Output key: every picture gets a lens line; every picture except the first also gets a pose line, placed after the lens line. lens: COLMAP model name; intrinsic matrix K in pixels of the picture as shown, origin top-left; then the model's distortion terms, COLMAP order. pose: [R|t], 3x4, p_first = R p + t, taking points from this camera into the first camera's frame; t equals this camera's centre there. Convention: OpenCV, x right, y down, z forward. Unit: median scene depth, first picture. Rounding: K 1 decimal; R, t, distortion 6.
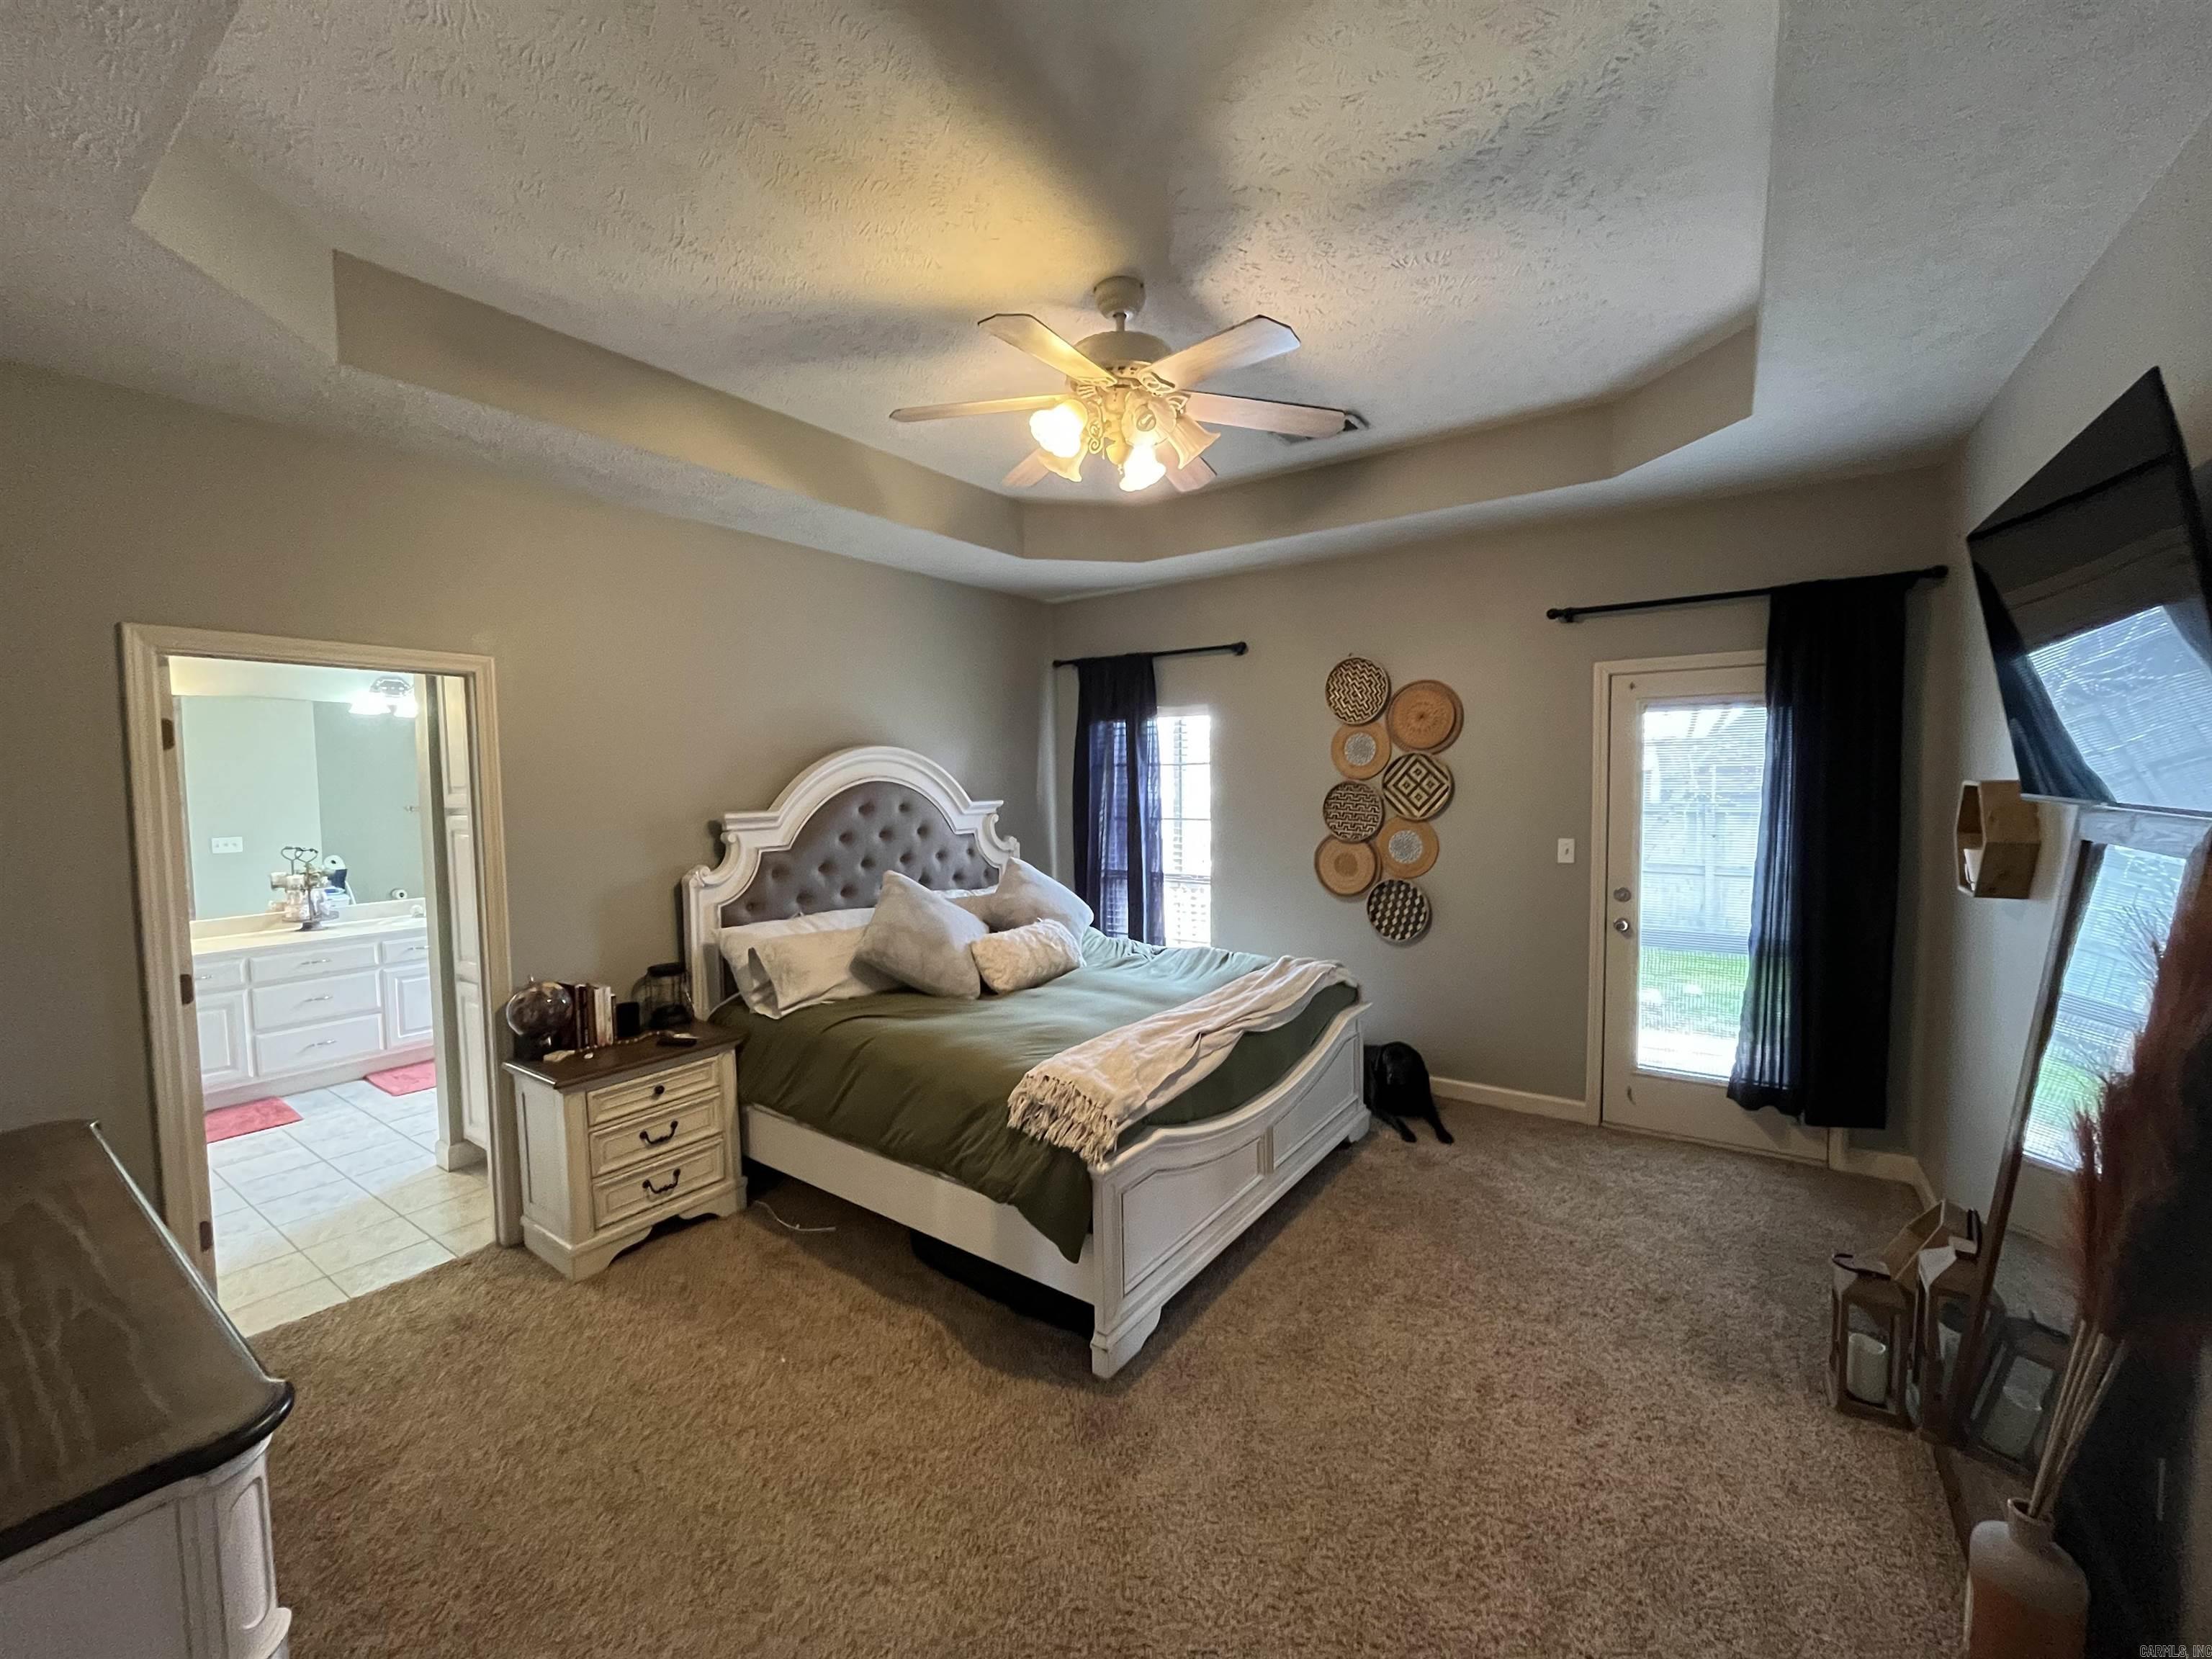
lens RADIAL K [[890.5, 0, 1102.6], [0, 890.5, 826.4], [0, 0, 1]] dist [-0.001724, -0.000279]
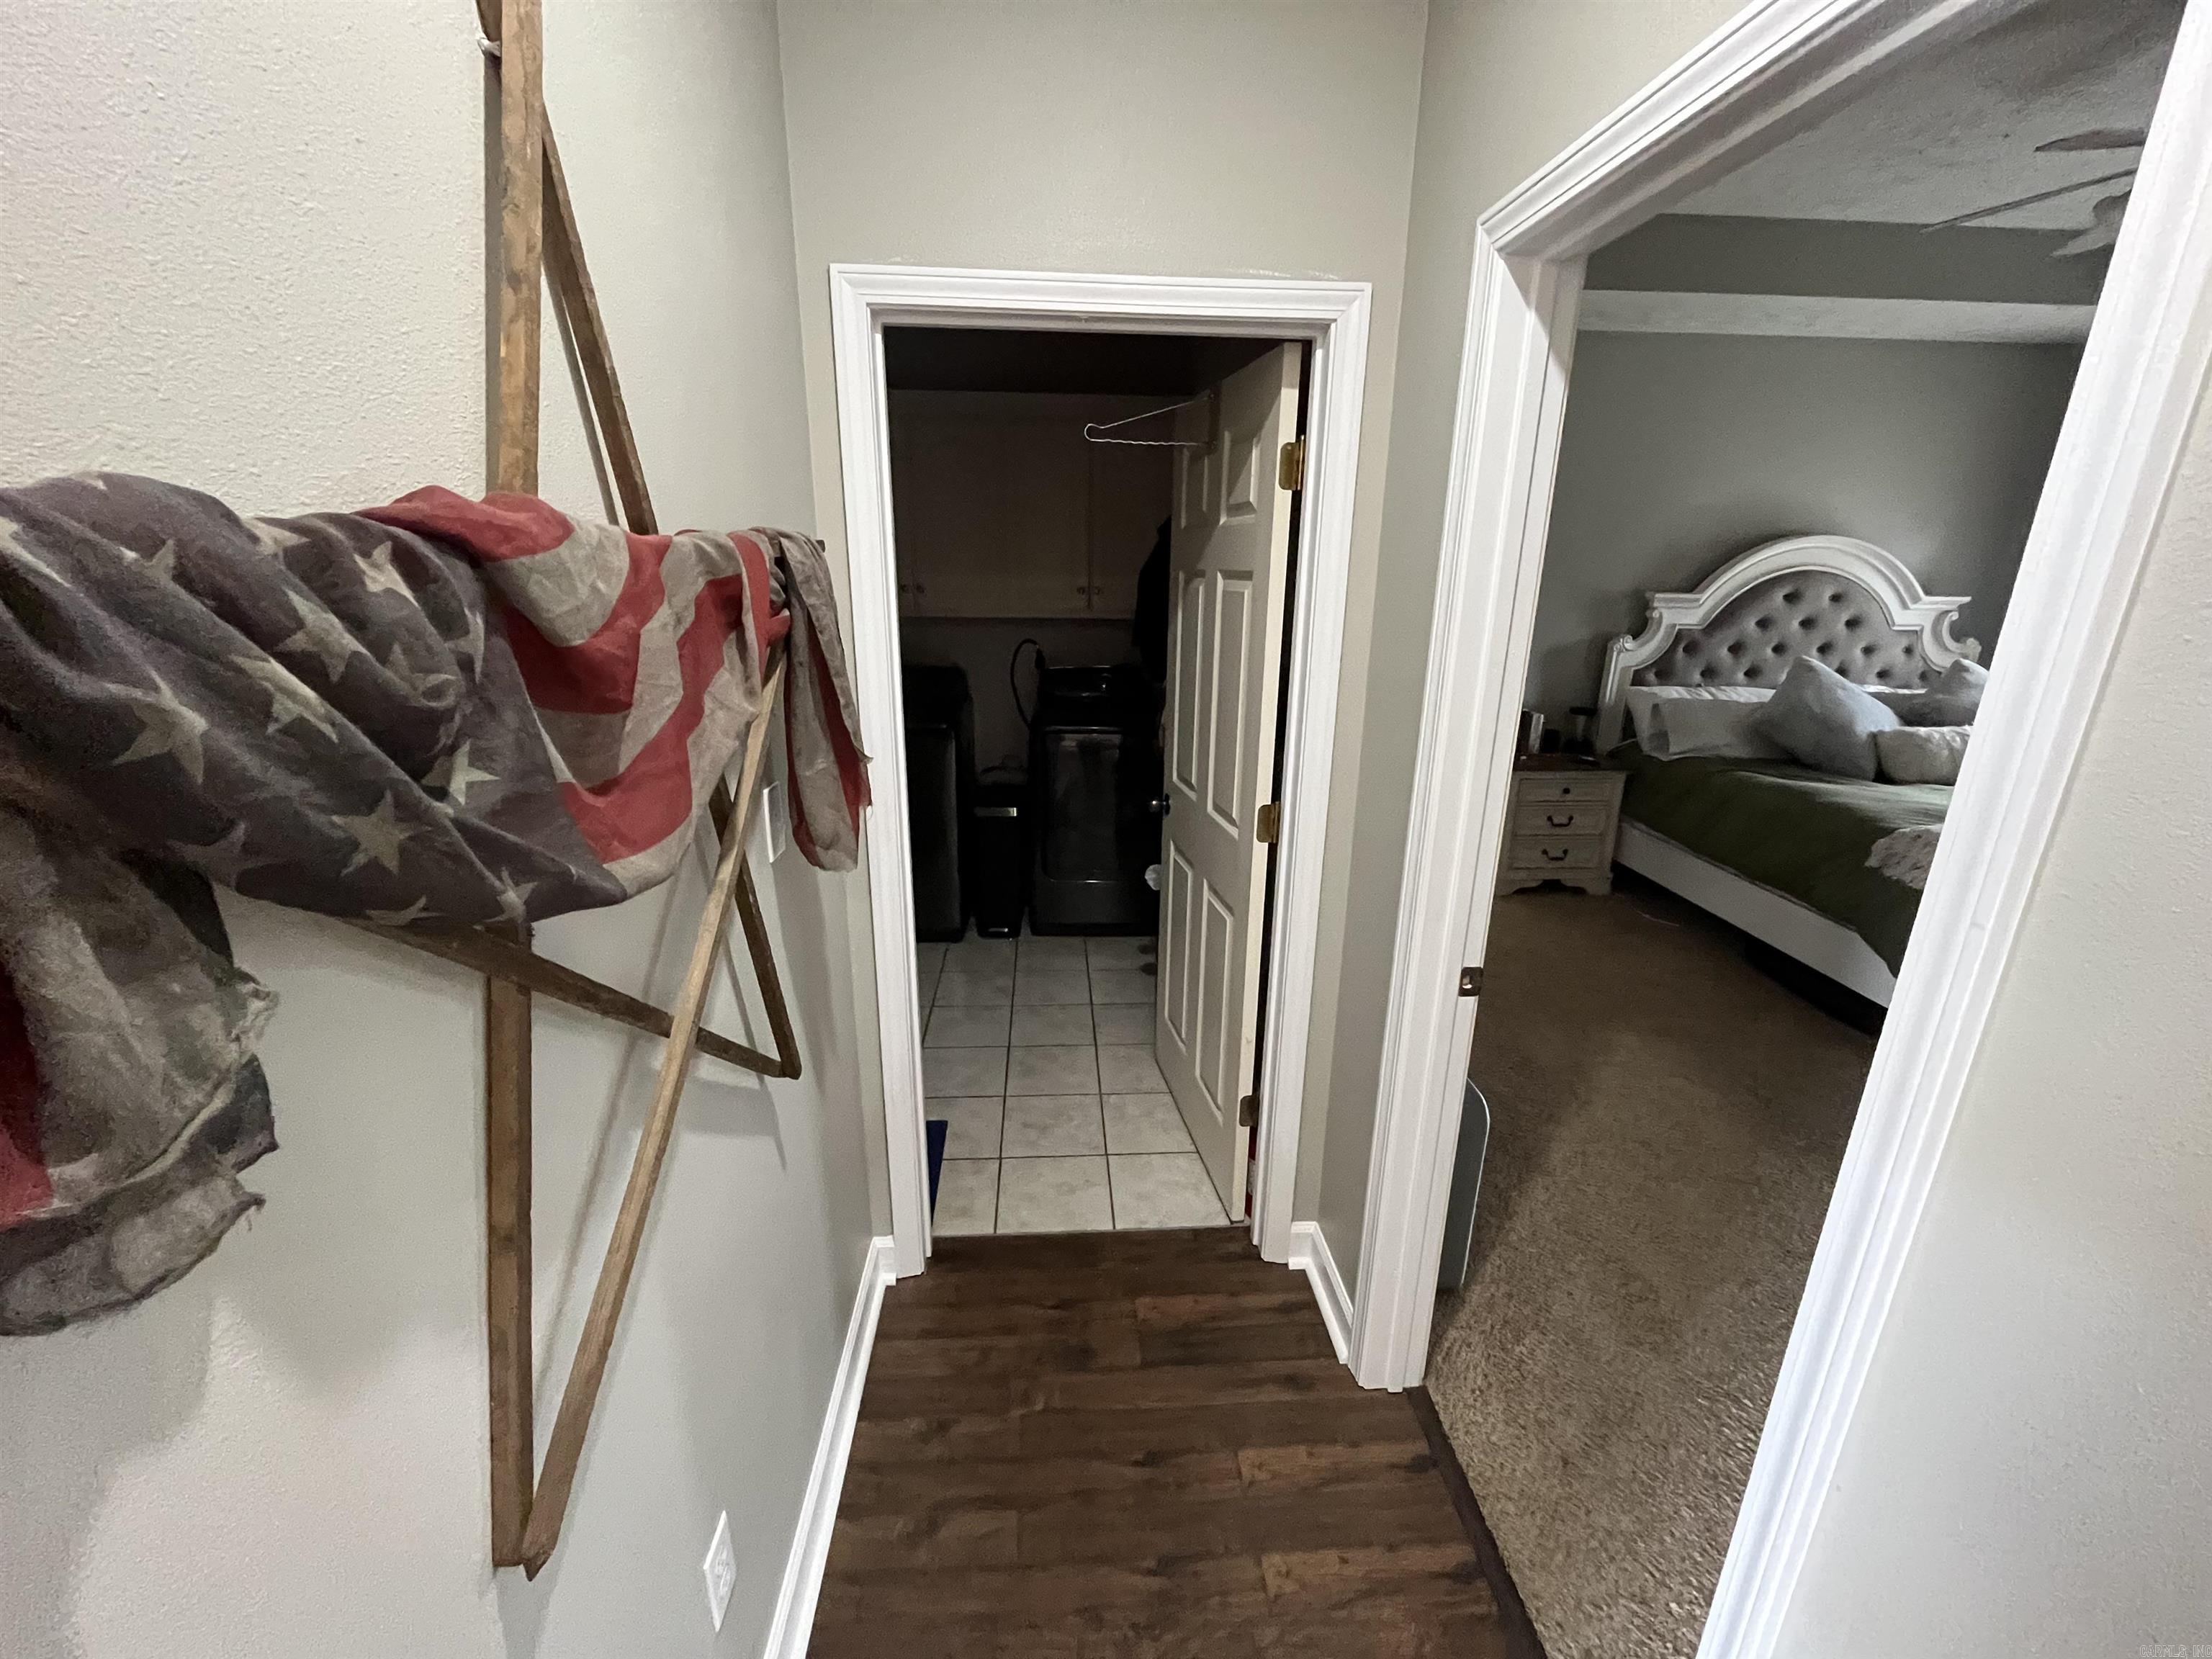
lens RADIAL K [[890.5, 0, 1109.0], [0, 890.5, 834.4], [0, 0, 1]] dist [-0.001724, -0.000279]
pose [[0.626821, 0.248446, -0.738492, 0.088376], [-0.067467, 0.961548, 0.266222, 0.028622], [0.776237, -0.117050, 0.619480, -0.365823]]
